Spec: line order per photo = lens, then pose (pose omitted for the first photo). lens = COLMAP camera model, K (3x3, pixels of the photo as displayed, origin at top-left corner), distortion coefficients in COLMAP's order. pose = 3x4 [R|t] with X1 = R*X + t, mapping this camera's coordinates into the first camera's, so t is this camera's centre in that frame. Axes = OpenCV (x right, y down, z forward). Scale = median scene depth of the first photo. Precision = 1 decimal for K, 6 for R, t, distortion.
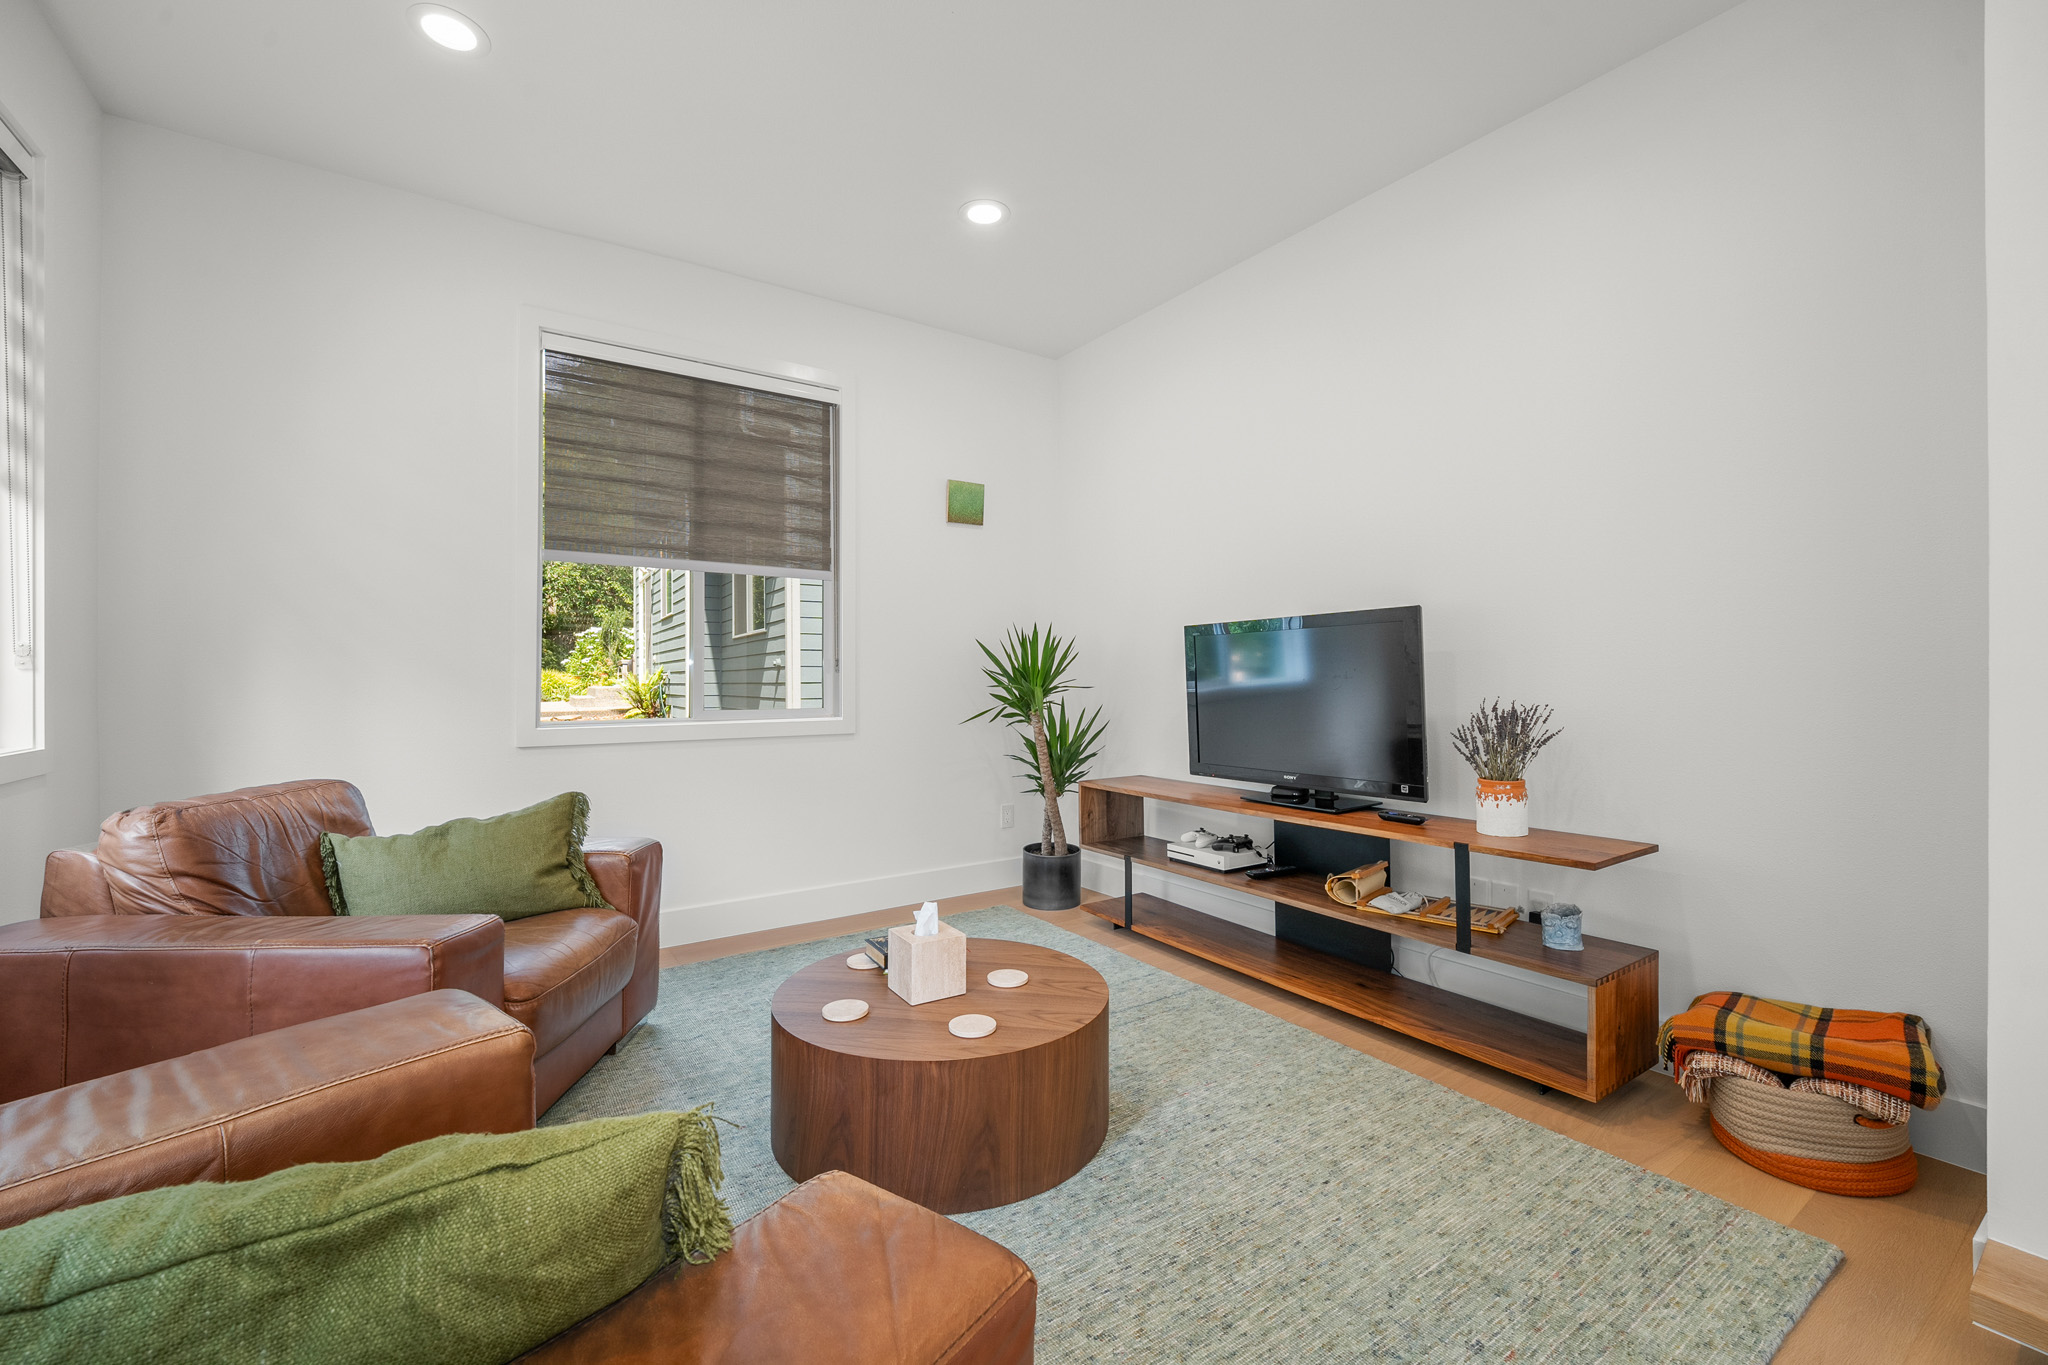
lens RADIAL K [[829.3, 0, 1025.7], [0, 829.3, 682.7], [0, 0, 1]] dist [0.000383, 0.000017]
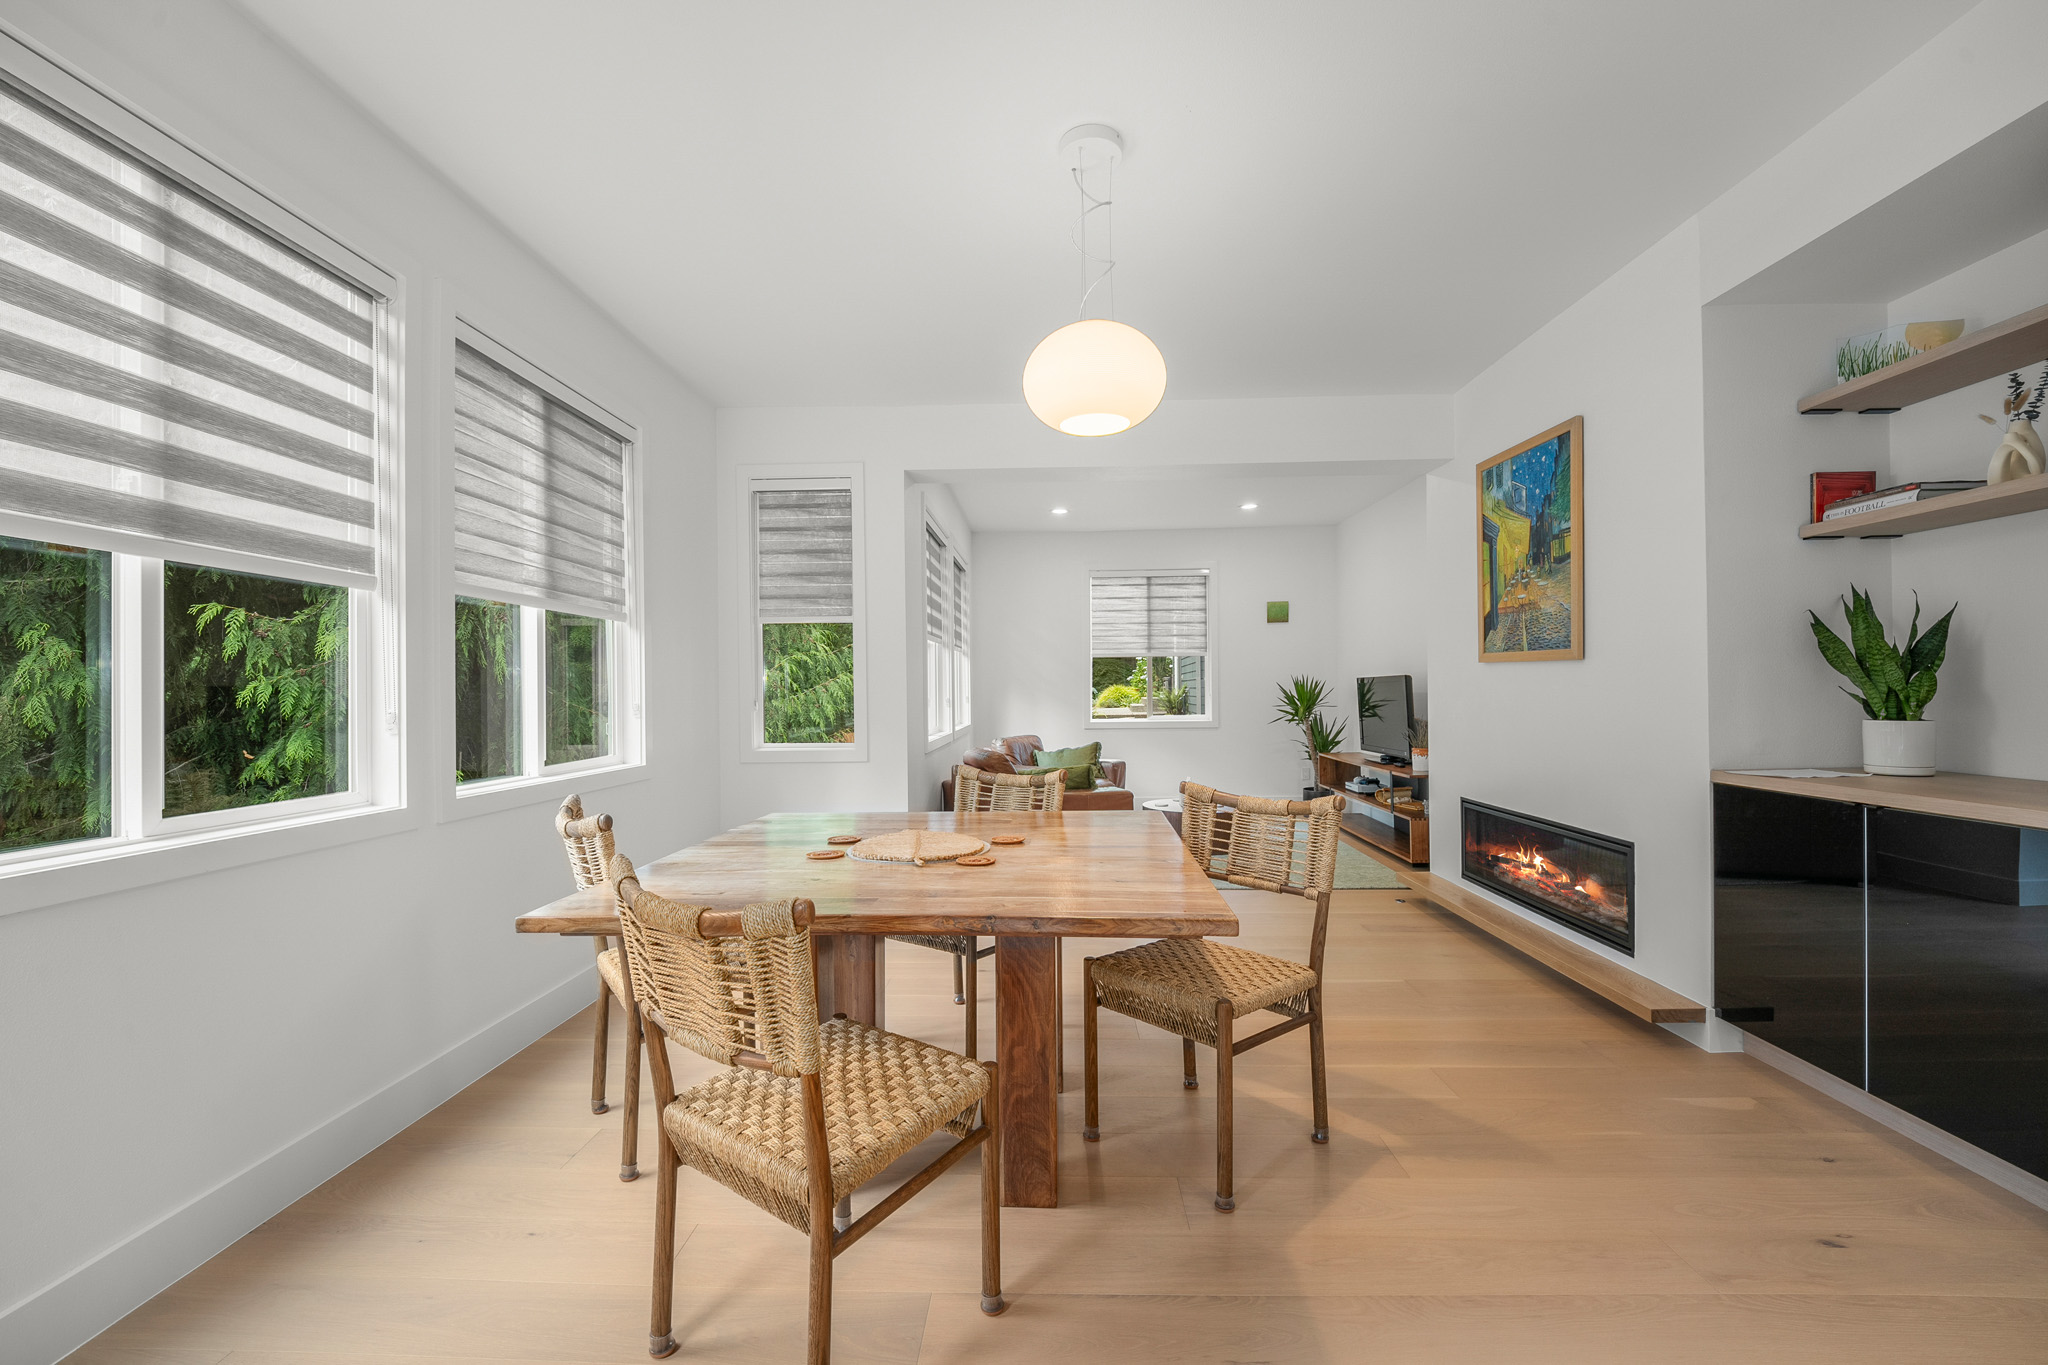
lens RADIAL K [[829.3, 0, 1025.5], [0, 829.3, 688.9], [0, 0, 1]] dist [0.000383, 0.000017]
pose [[0.800622, -0.004564, -0.599152, 0.765377], [0.003579, 0.999990, -0.002836, -0.038093], [0.599159, 0.000126, 0.800630, -1.140800]]
